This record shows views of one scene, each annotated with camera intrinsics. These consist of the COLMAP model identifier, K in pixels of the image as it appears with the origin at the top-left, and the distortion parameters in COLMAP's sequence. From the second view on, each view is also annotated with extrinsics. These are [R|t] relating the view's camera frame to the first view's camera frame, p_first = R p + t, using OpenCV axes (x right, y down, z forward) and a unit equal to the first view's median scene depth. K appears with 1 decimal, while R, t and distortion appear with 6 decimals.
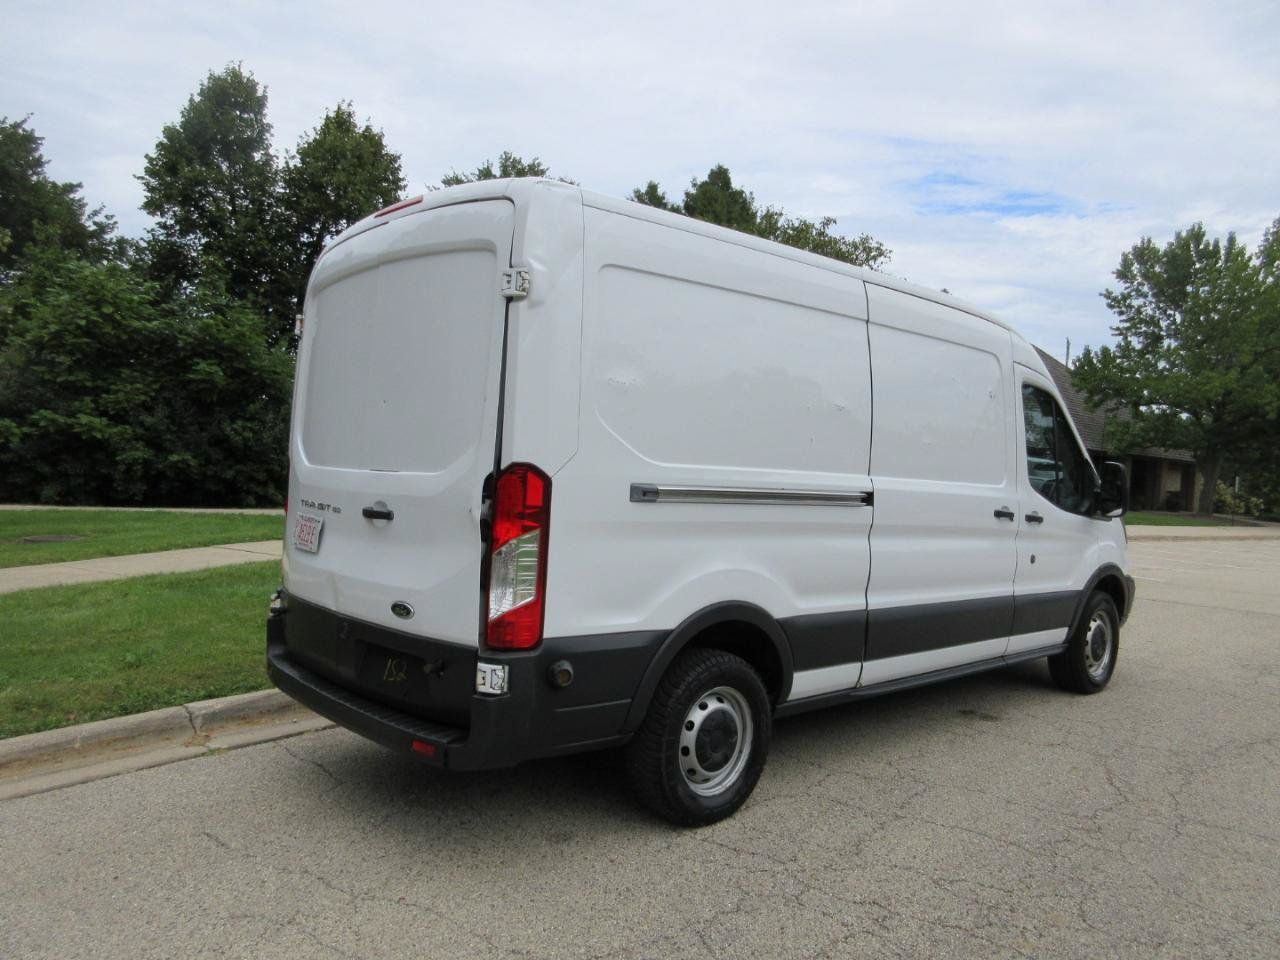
lens RADIAL K [[962.2, 0, 638.8], [0, 962.2, 477.0], [0, 0, 1]] dist [0.004186, 0.006028]
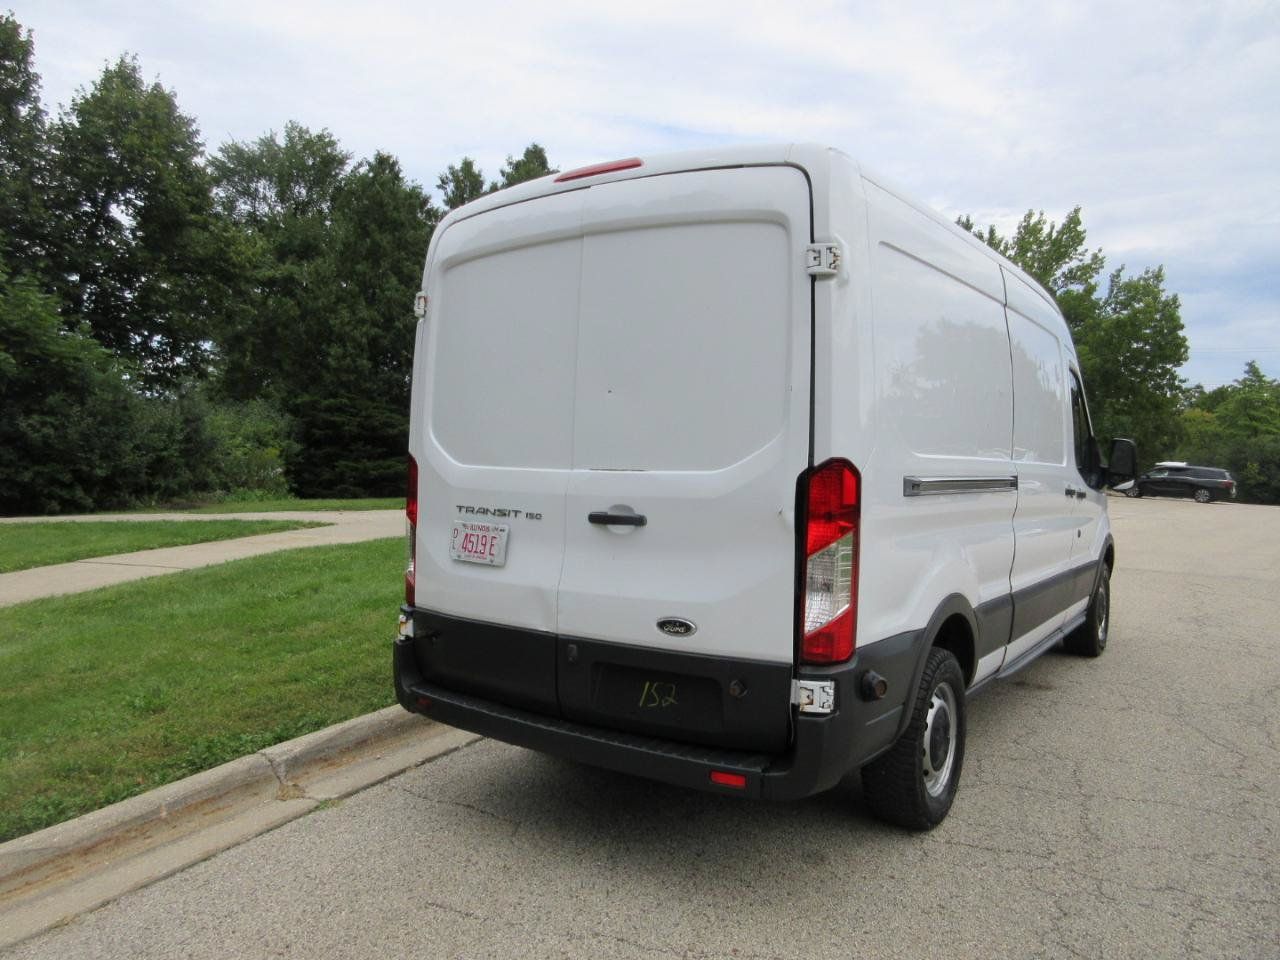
lens RADIAL K [[962.2, 0, 639.2], [0, 962.2, 476.7], [0, 0, 1]] dist [0.004186, 0.006028]
pose [[0.973550, -0.035110, 0.225761, -0.084556], [0.031189, 0.999295, 0.020912, -0.003529], [-0.226336, -0.013317, 0.973958, 0.025576]]
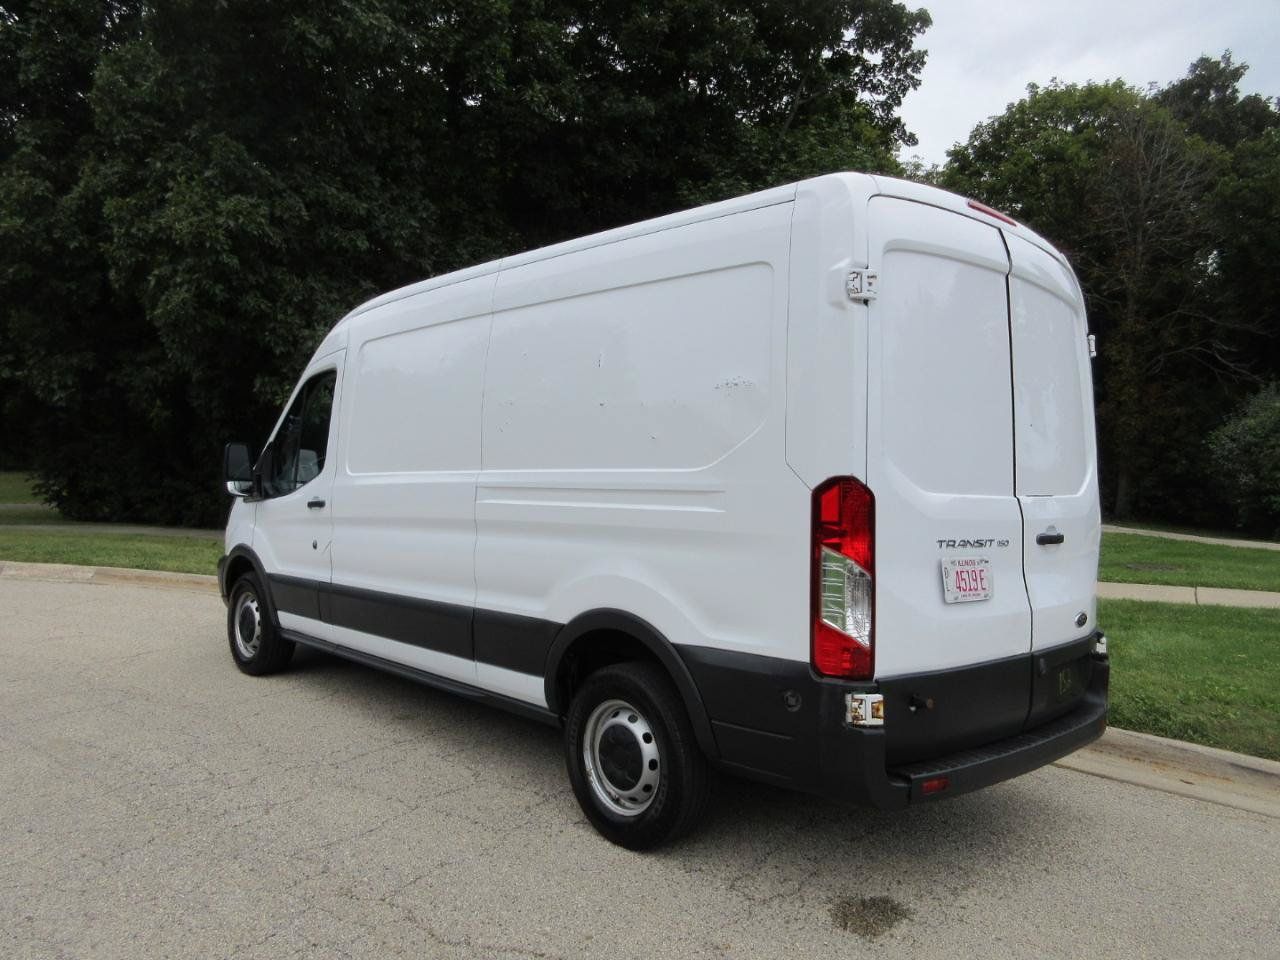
lens RADIAL K [[962.2, 0, 641.4], [0, 962.2, 481.6], [0, 0, 1]] dist [0.004186, 0.006028]
pose [[0.047380, -0.006895, -0.998853, 0.266492], [-0.046335, 0.998885, -0.009093, 0.002330], [0.997802, 0.046713, 0.047007, 0.243762]]
